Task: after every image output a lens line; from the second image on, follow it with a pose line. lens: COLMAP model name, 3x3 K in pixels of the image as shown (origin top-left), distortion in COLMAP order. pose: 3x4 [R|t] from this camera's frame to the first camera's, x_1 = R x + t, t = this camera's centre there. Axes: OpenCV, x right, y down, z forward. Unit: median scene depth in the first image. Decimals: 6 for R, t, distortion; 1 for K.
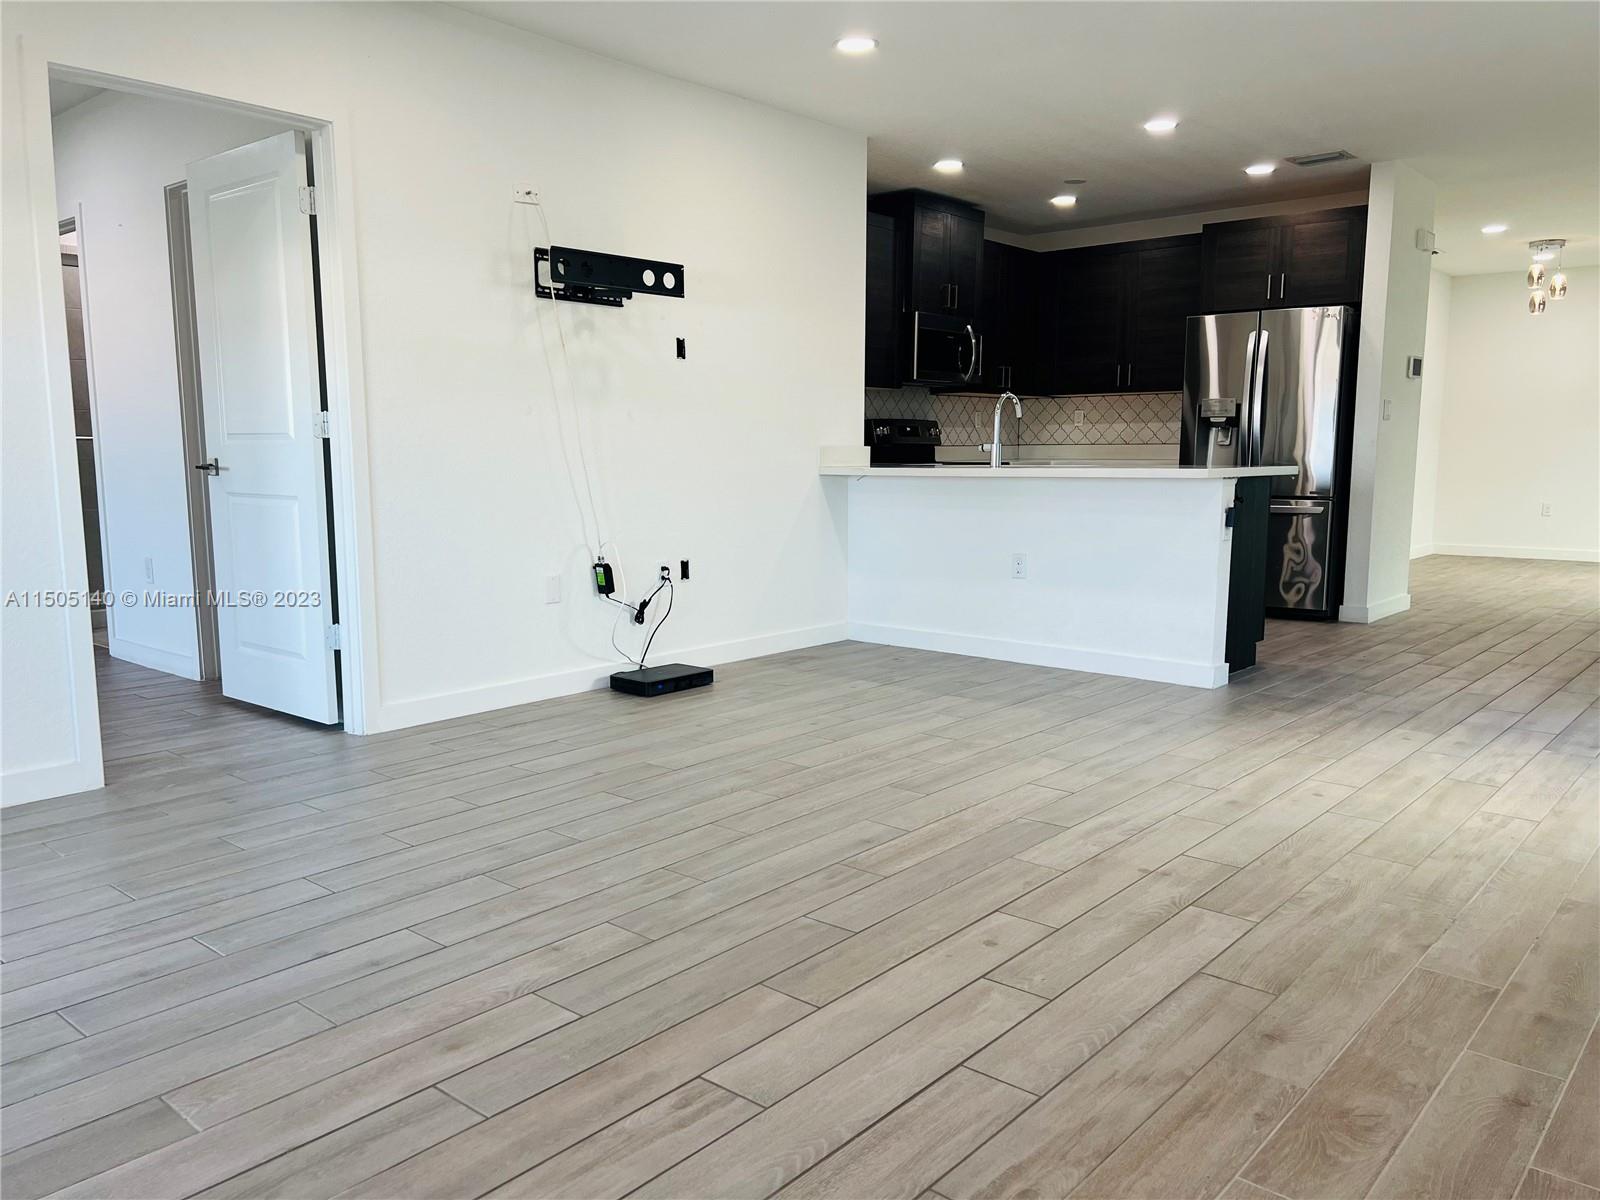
lens RADIAL K [[1200.8, 0, 796.5], [0, 1200.8, 608.8], [0, 0, 1]] dist [0.045171, -0.053797]
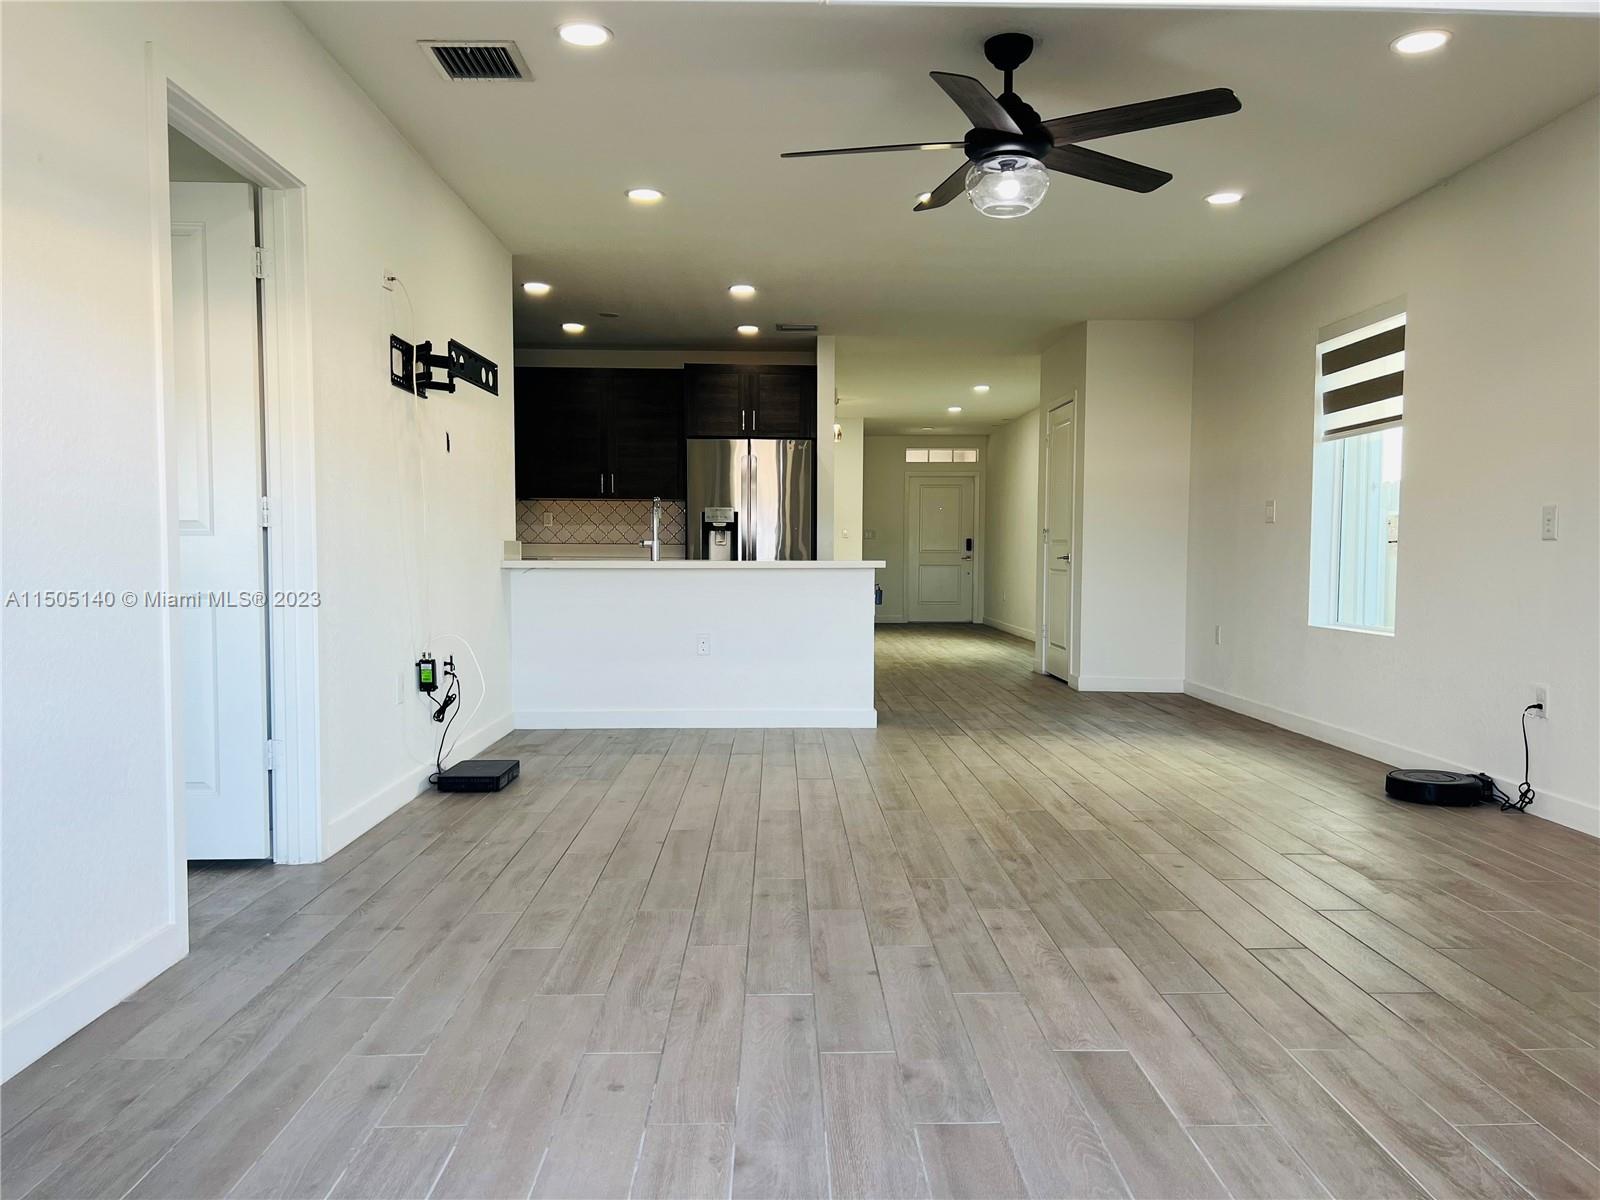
lens RADIAL K [[1200.8, 0, 813.0], [0, 1200.8, 598.5], [0, 0, 1]] dist [0.045171, -0.053797]
pose [[0.740689, -0.023536, 0.671436, -0.592608], [0.086307, 0.994439, -0.060351, -0.001515], [-0.666281, 0.102651, 0.738601, 0.079717]]
